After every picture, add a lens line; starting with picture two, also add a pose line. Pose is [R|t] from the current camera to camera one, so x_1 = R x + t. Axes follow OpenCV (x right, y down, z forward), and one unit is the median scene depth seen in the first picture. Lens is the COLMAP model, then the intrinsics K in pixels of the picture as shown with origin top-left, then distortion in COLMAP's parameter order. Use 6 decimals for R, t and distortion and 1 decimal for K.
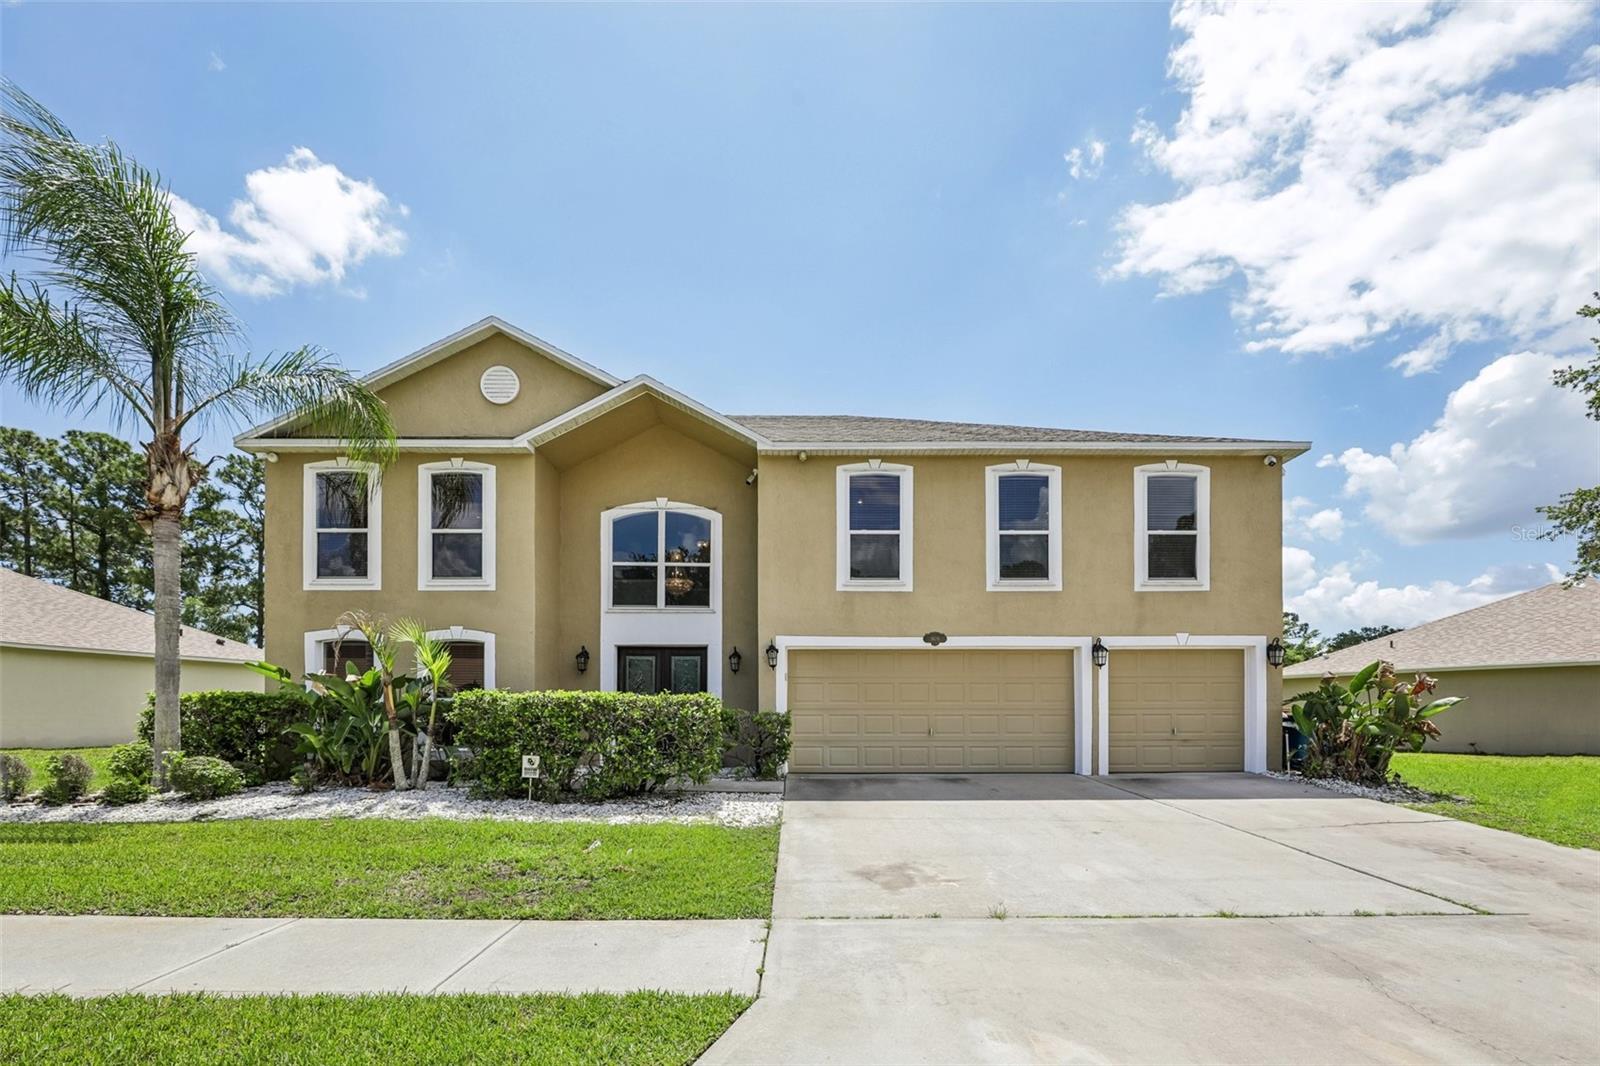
lens RADIAL K [[705.4, 0, 742.6], [0, 705.4, 697.3], [0, 0, 1]] dist [0.004214, 0.000440]
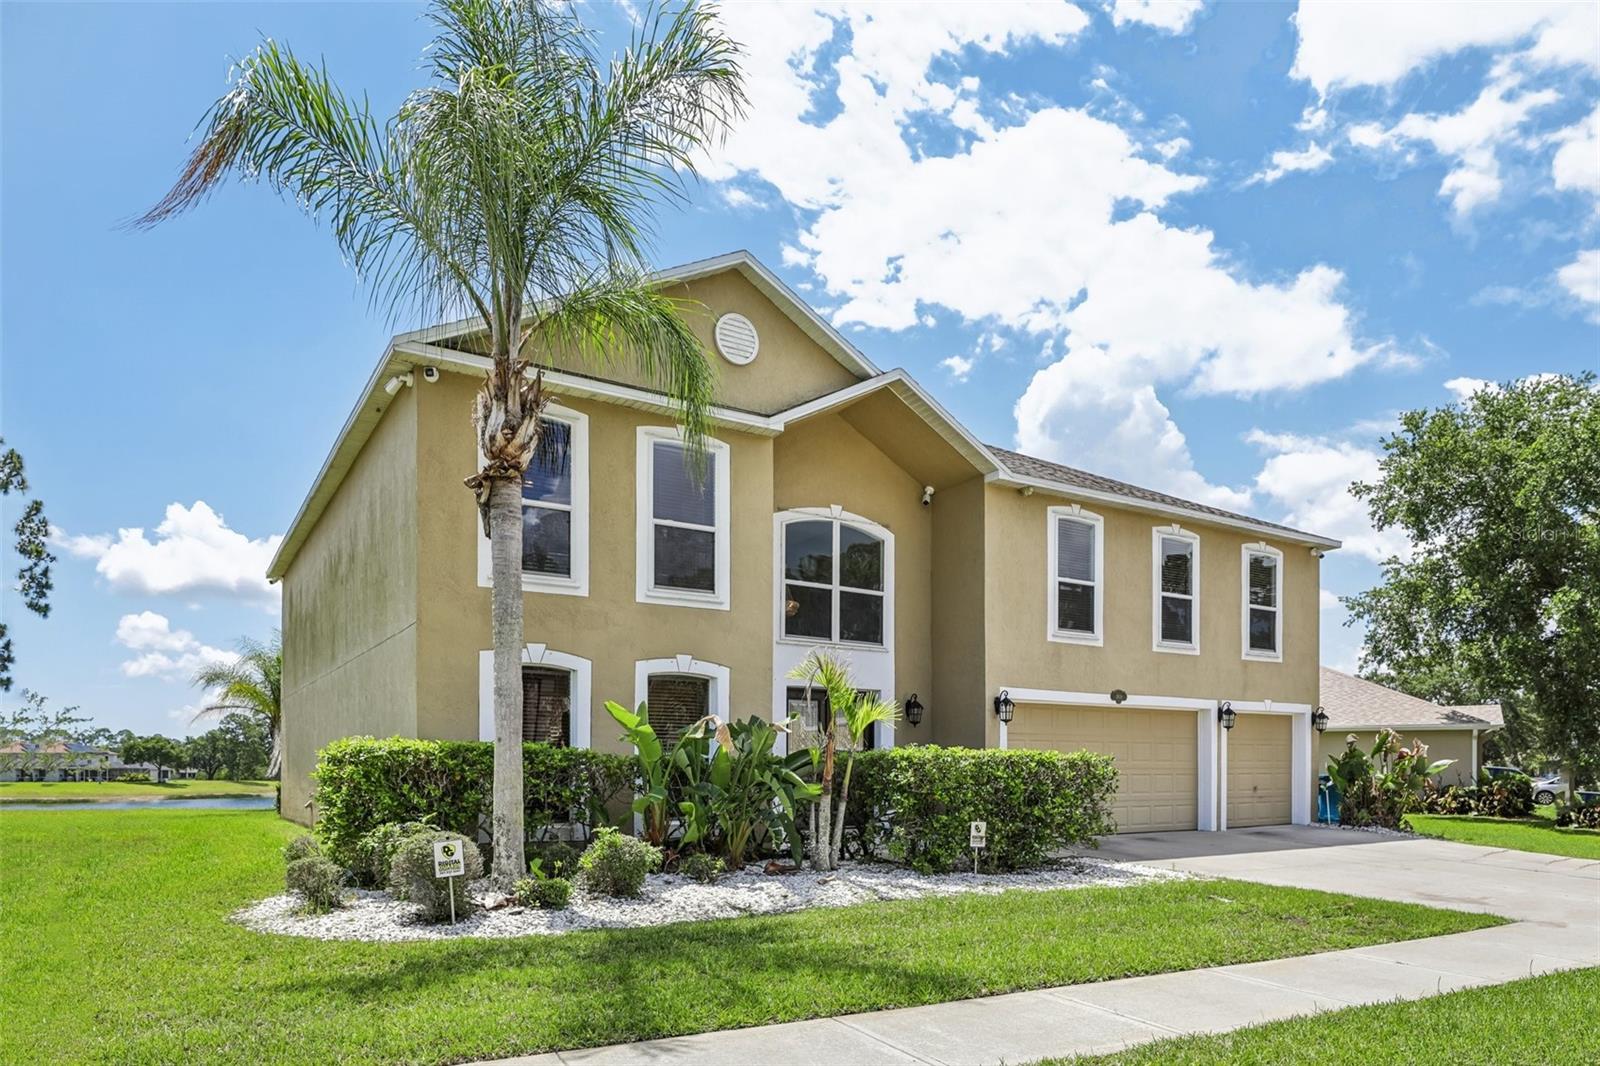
lens RADIAL K [[1038.3, 0, 848.9], [0, 1038.3, 748.2], [0, 0, 1]] dist [0.014340, -0.010987]
pose [[0.837830, 0.012403, 0.545791, -0.814665], [-0.012501, 0.999916, -0.003534, -0.001917], [-0.545788, -0.003862, 0.837914, -0.000518]]
